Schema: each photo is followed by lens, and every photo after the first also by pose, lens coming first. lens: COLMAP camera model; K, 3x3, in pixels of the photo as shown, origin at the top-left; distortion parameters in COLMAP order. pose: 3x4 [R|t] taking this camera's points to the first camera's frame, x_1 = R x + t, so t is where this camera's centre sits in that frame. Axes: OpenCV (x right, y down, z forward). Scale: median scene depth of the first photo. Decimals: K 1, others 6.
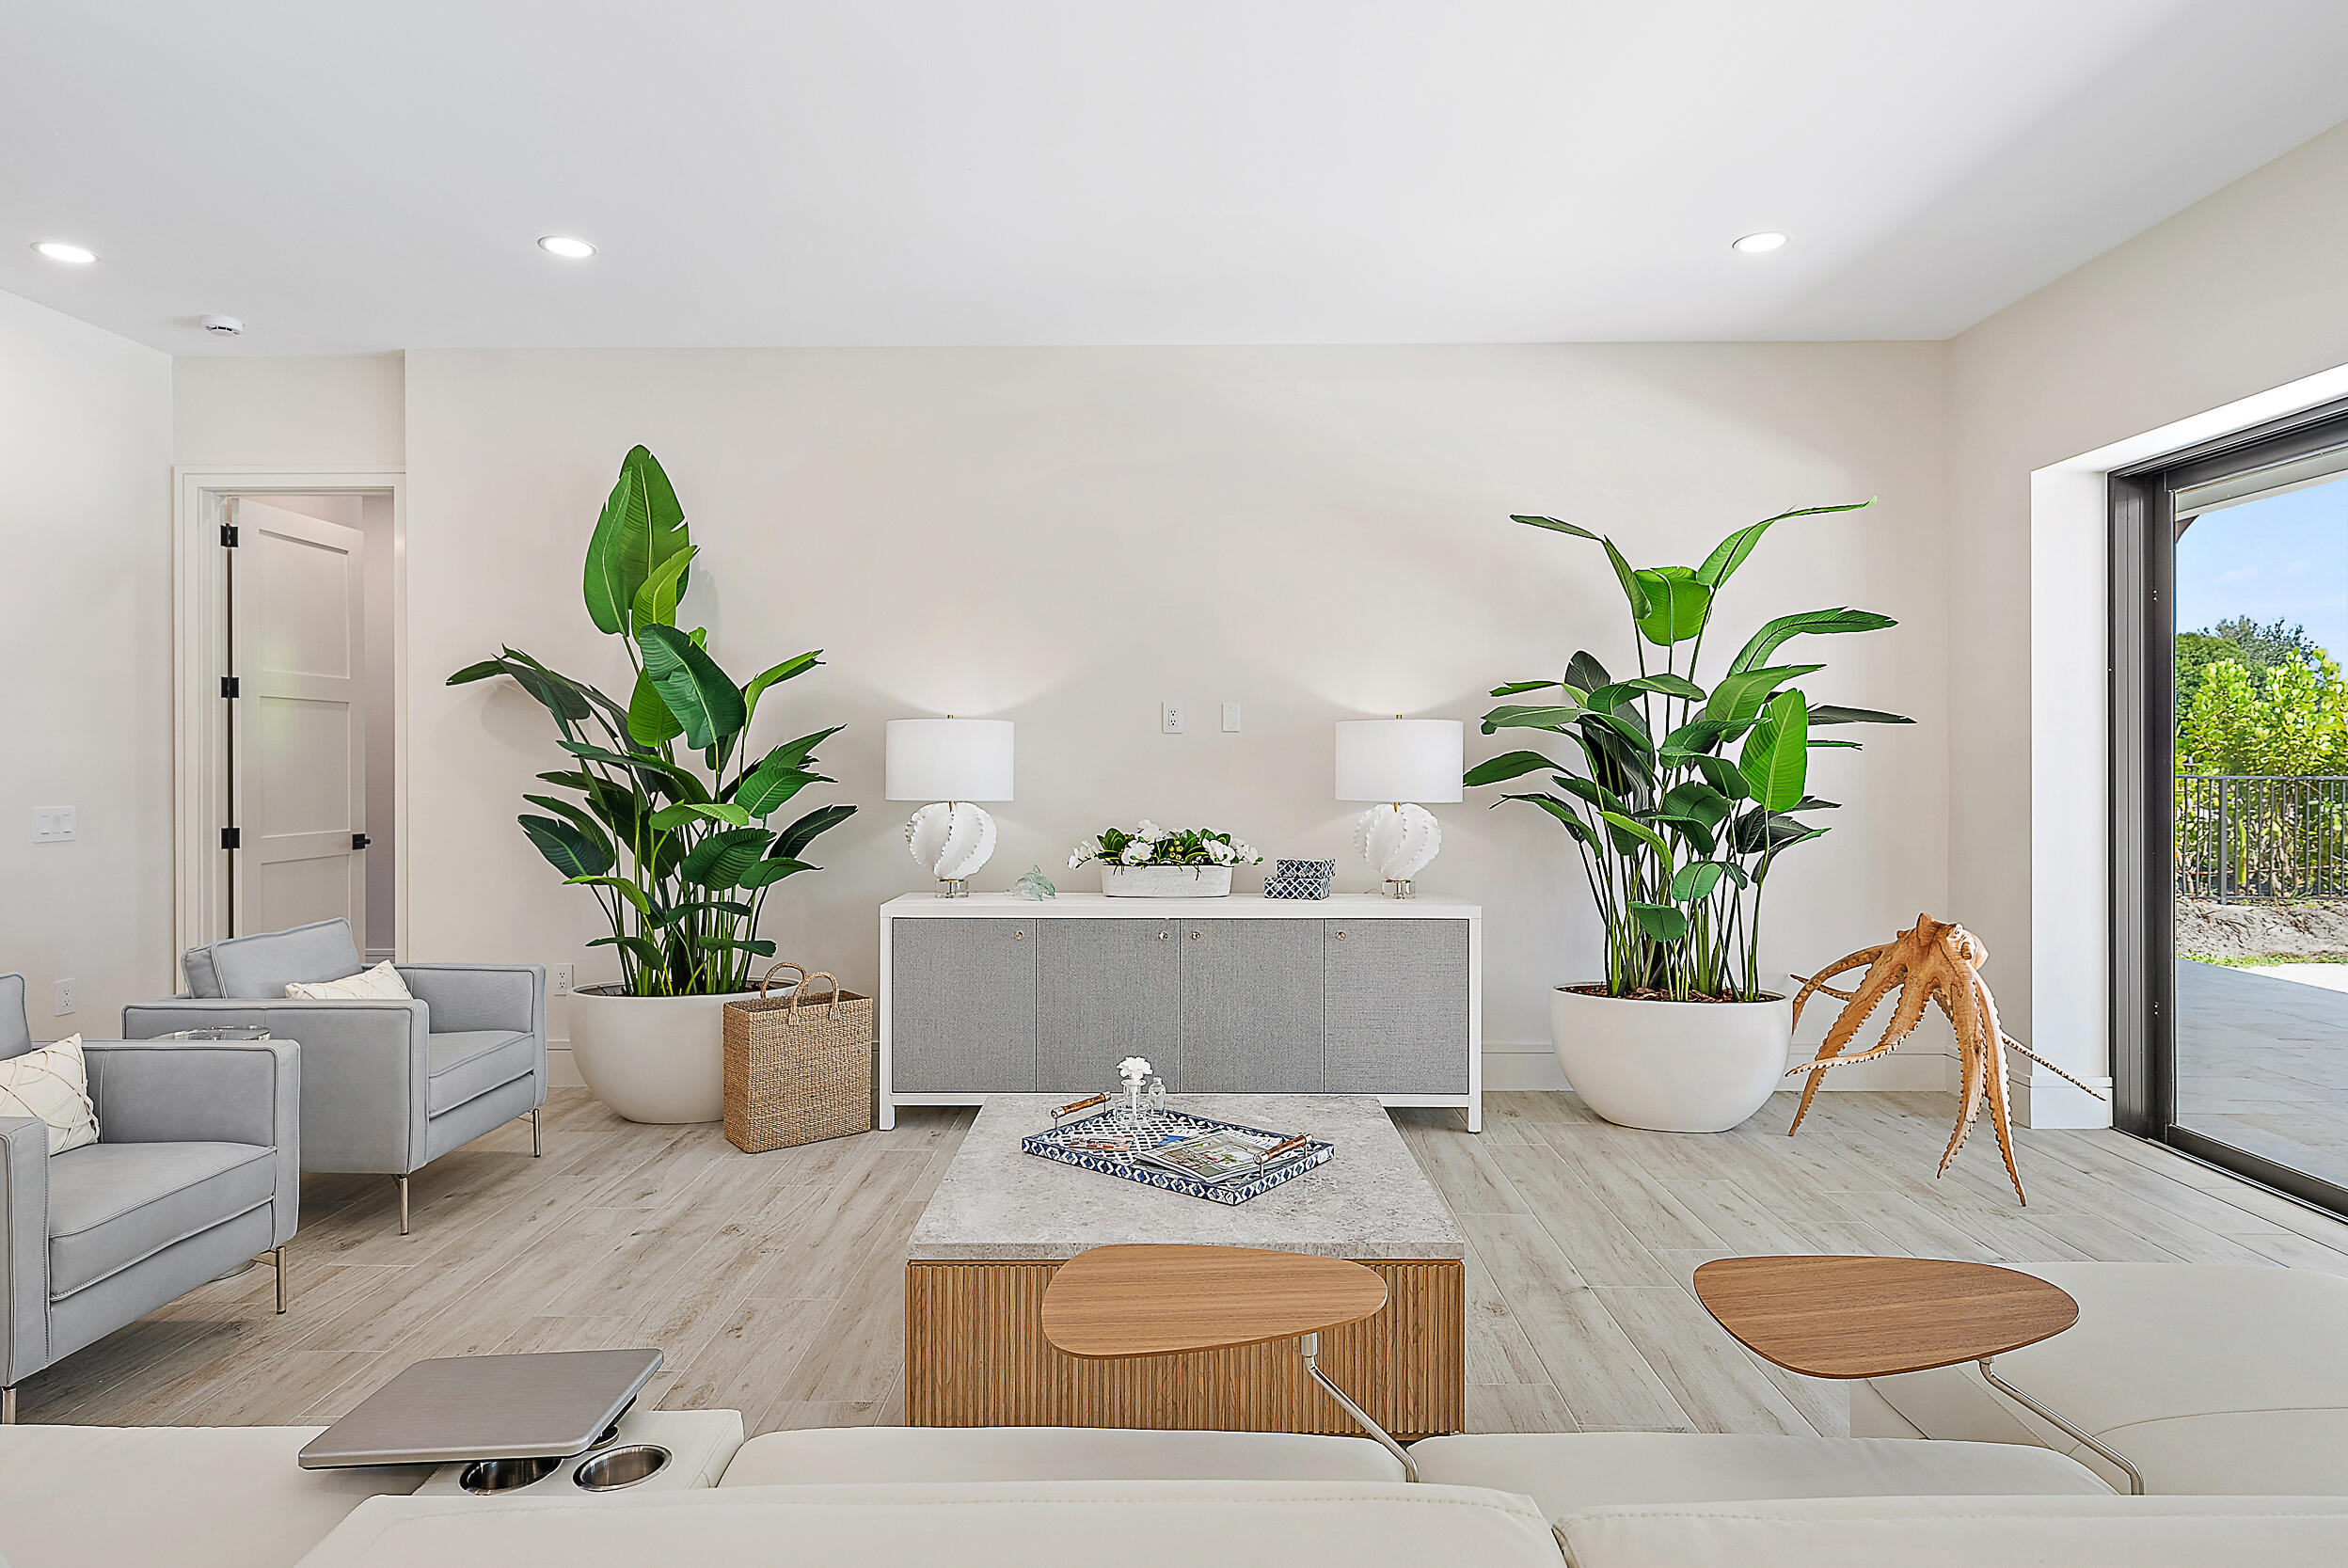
lens RADIAL K [[1292.5, 0, 1189.3], [0, 1292.5, 754.8], [0, 0, 1]] dist [-0.000581, -0.000316]
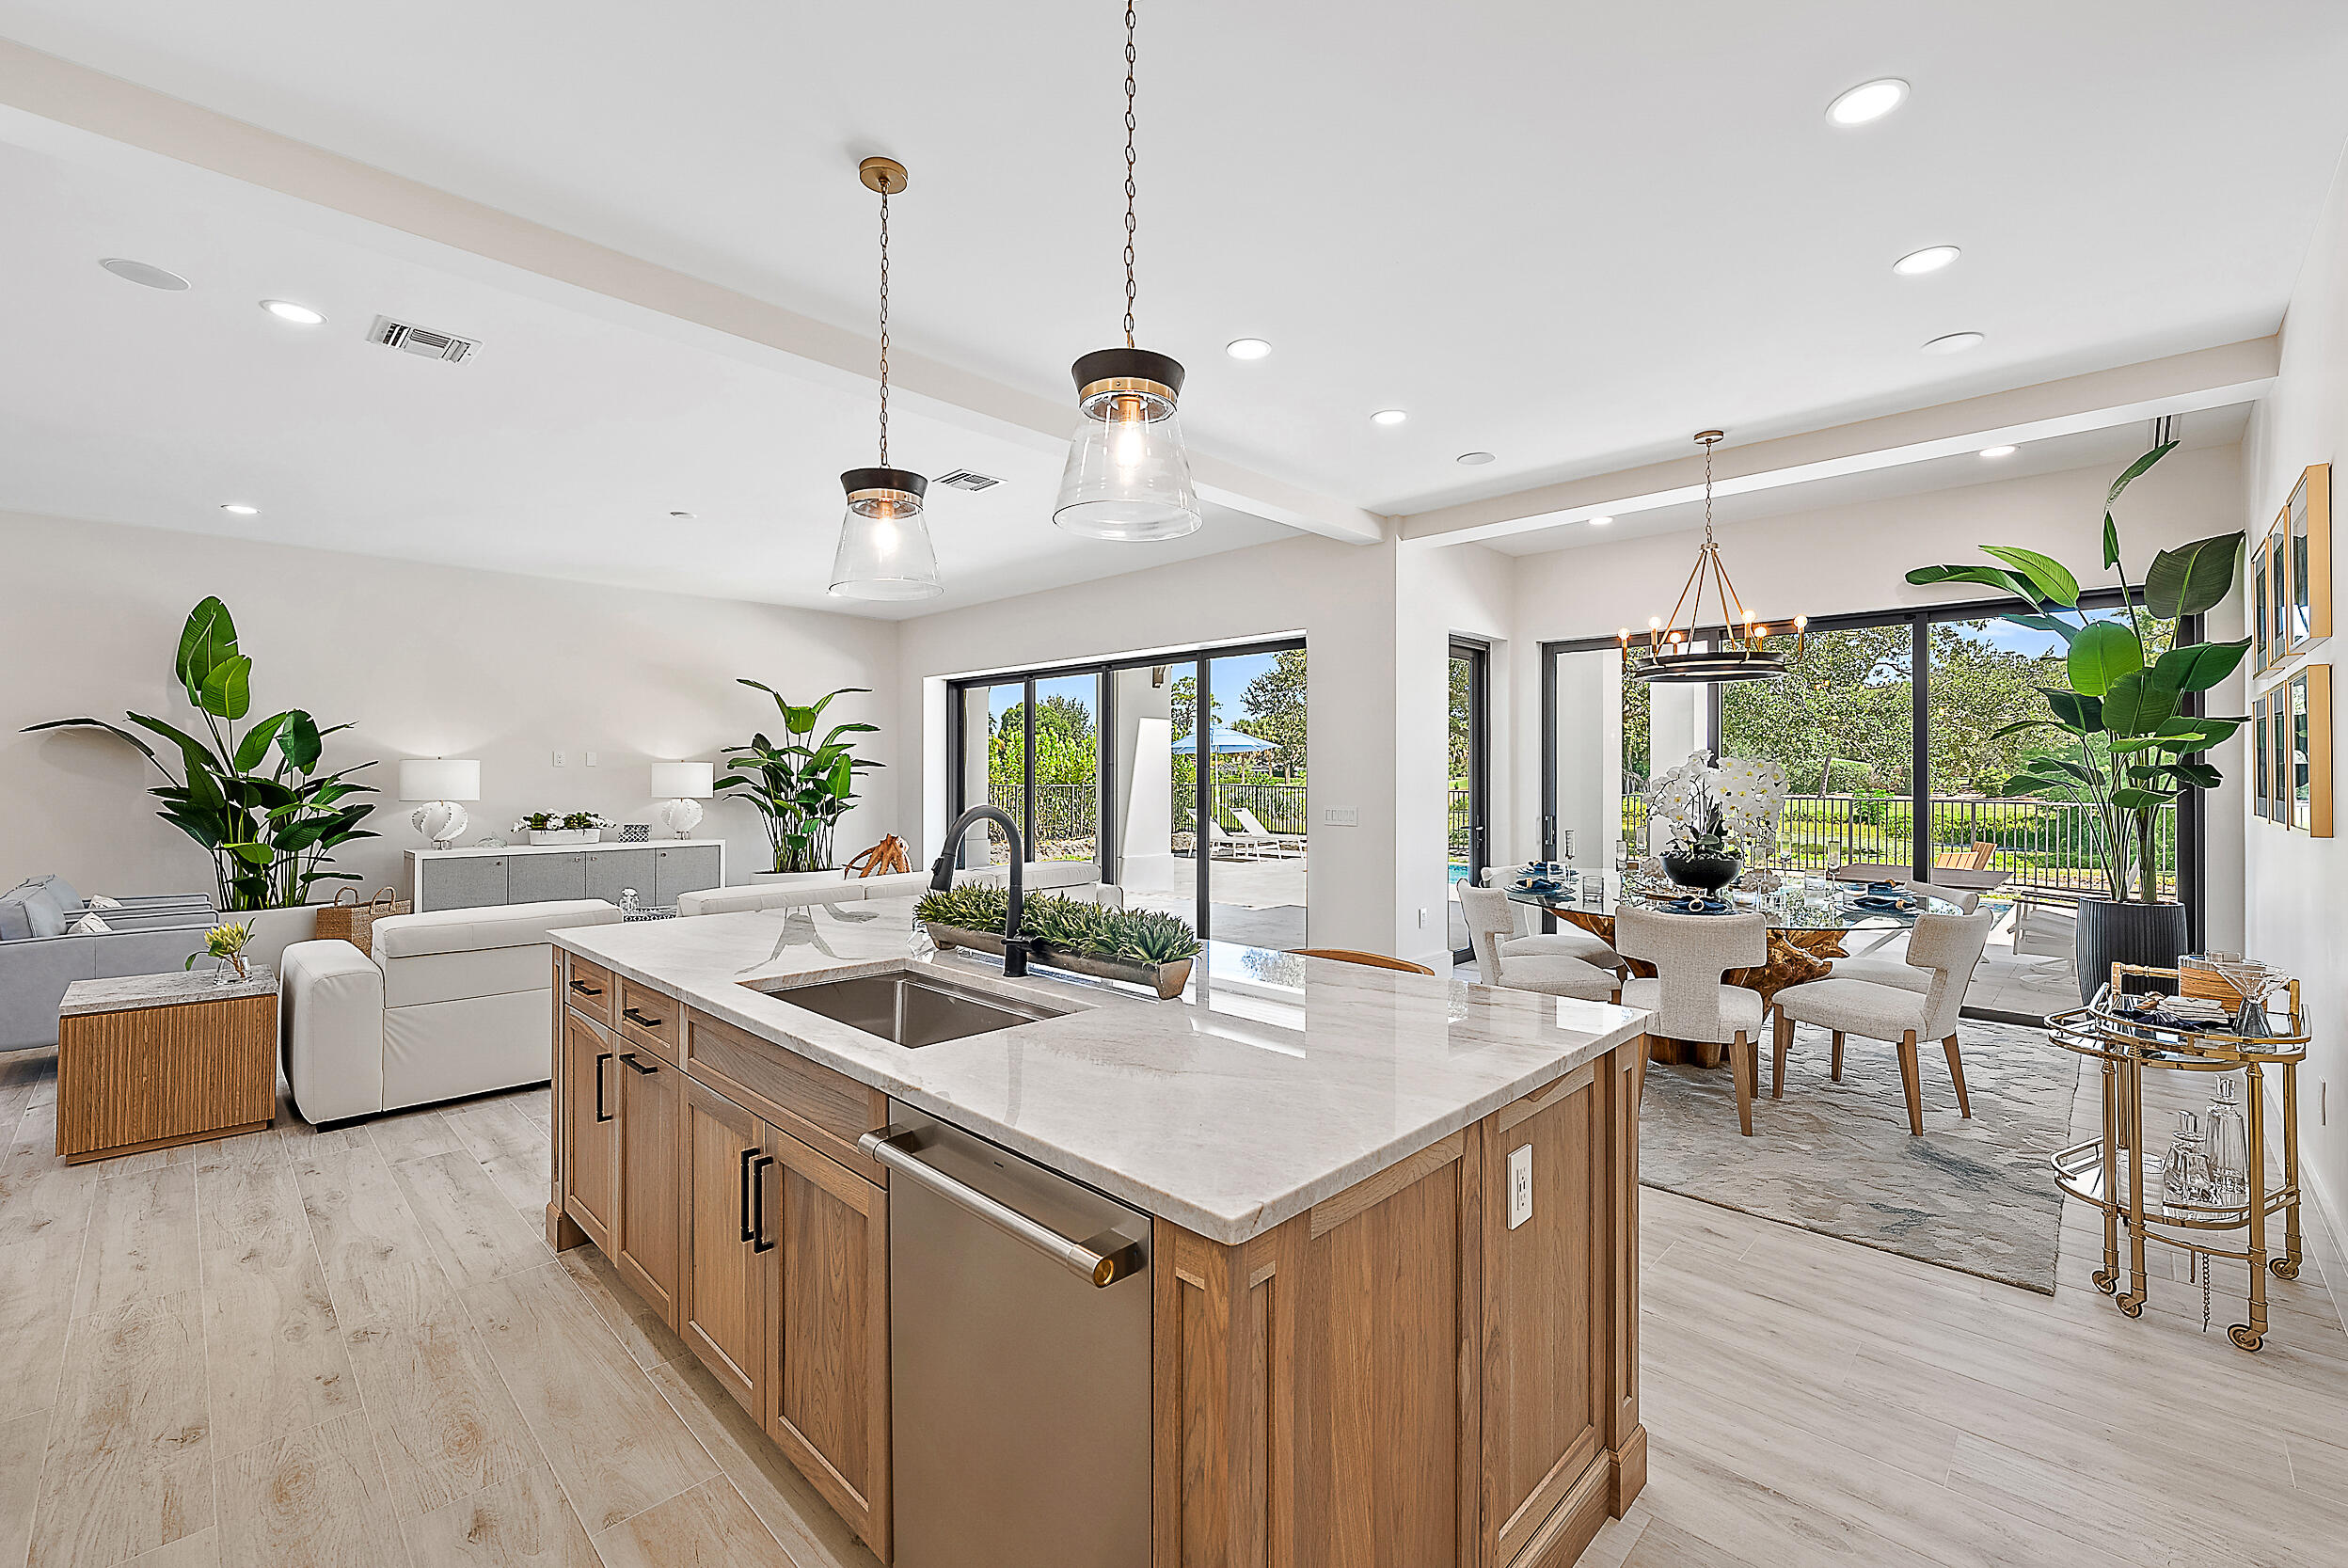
lens RADIAL K [[982.3, 0, 1178.5], [0, 982.3, 777.4], [0, 0, 1]] dist [-0.005930, 0.000656]
pose [[0.692524, -0.000001, 0.721395, -0.506008], [-0.004019, 0.999984, 0.003859, -0.010505], [-0.721383, -0.005571, 0.692513, -0.882091]]
